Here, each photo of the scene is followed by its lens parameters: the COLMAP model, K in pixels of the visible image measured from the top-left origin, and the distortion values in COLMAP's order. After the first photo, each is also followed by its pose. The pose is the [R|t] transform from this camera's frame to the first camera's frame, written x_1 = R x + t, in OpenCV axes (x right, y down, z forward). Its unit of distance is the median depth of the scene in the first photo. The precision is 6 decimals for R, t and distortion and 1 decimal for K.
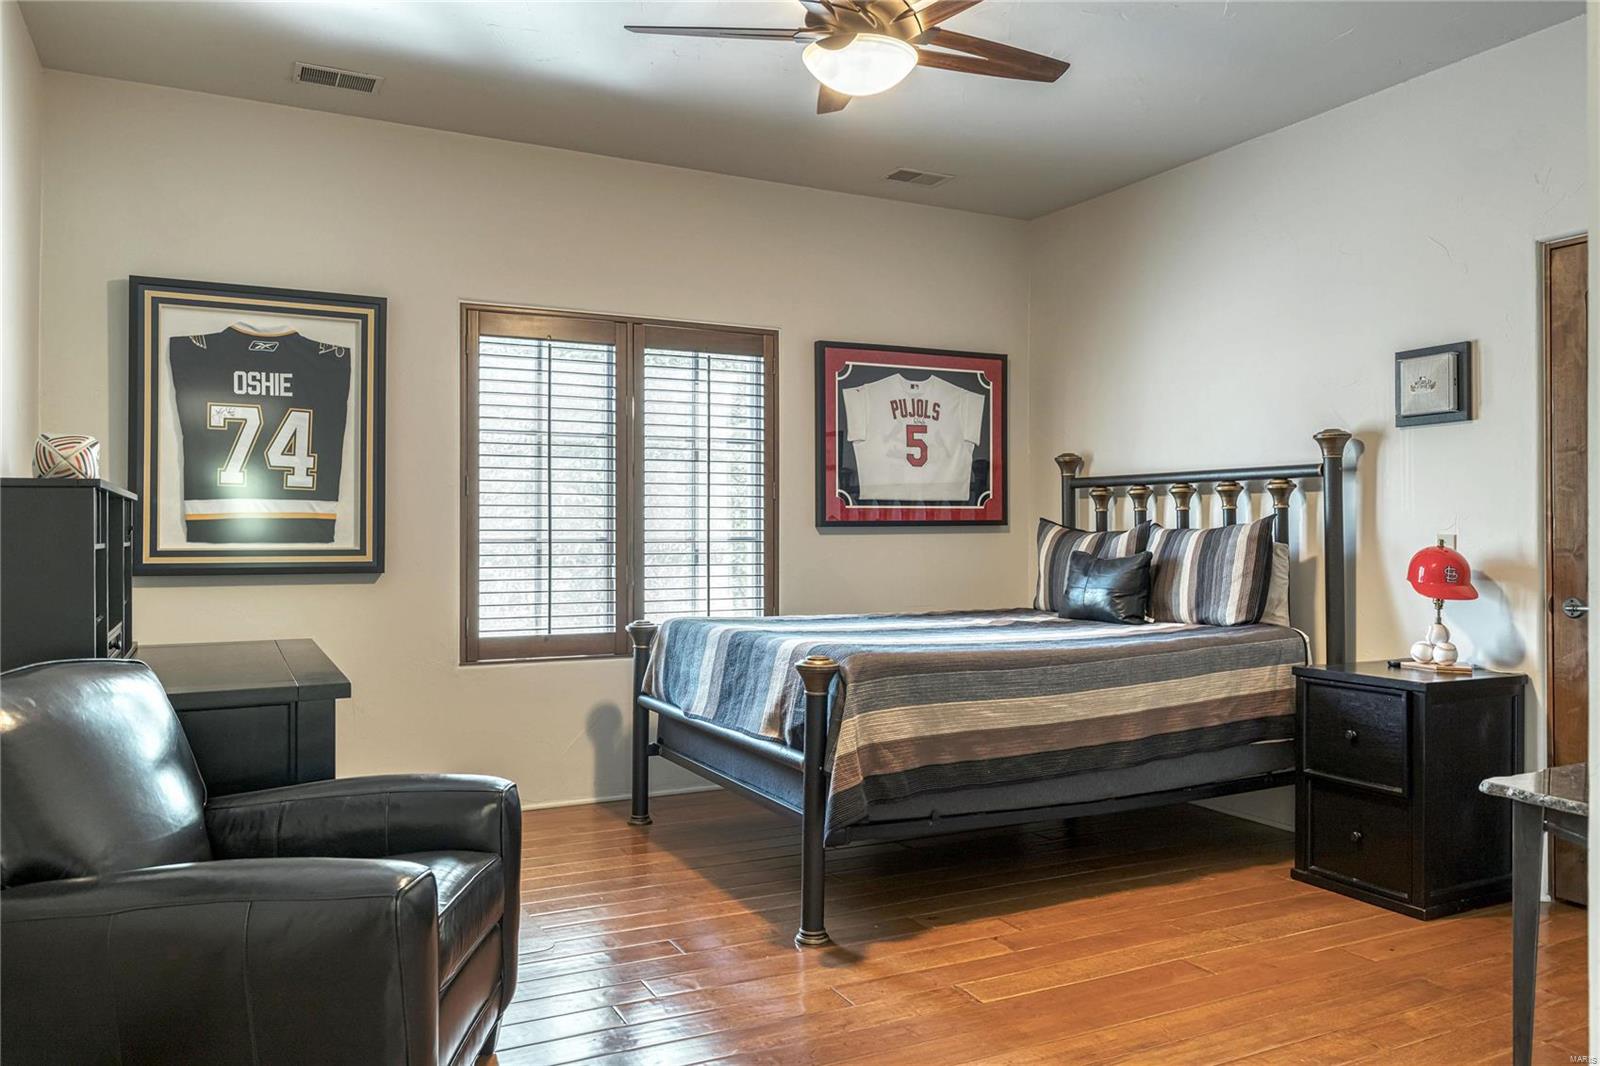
lens RADIAL K [[1171.3, 0, 799.9], [0, 1171.3, 535.6], [0, 0, 1]] dist [0.000002, -0.007589]
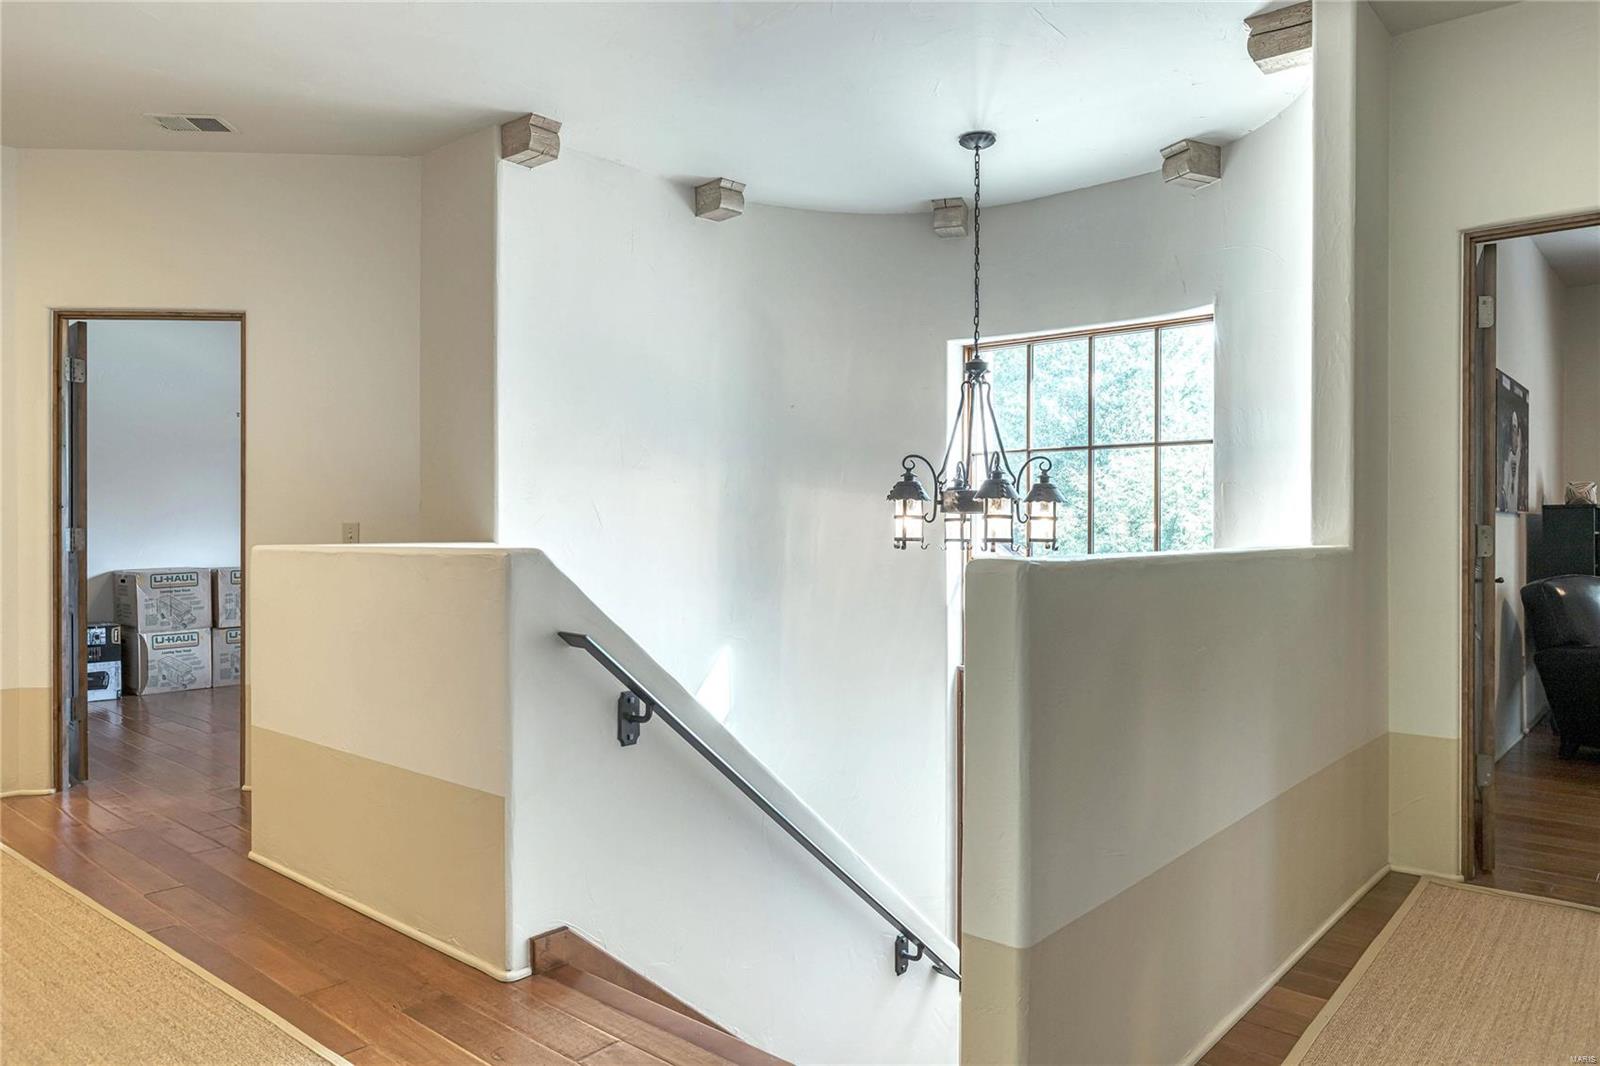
lens RADIAL K [[1113.3, 0, 797.9], [0, 1113.3, 531.9], [0, 0, 1]] dist [-0.000238, -0.003234]
pose [[0.396489, 0.007048, -0.918012, 0.694959], [0.000988, 0.999967, 0.008104, -0.013527], [0.918039, -0.004120, 0.396469, -1.156485]]
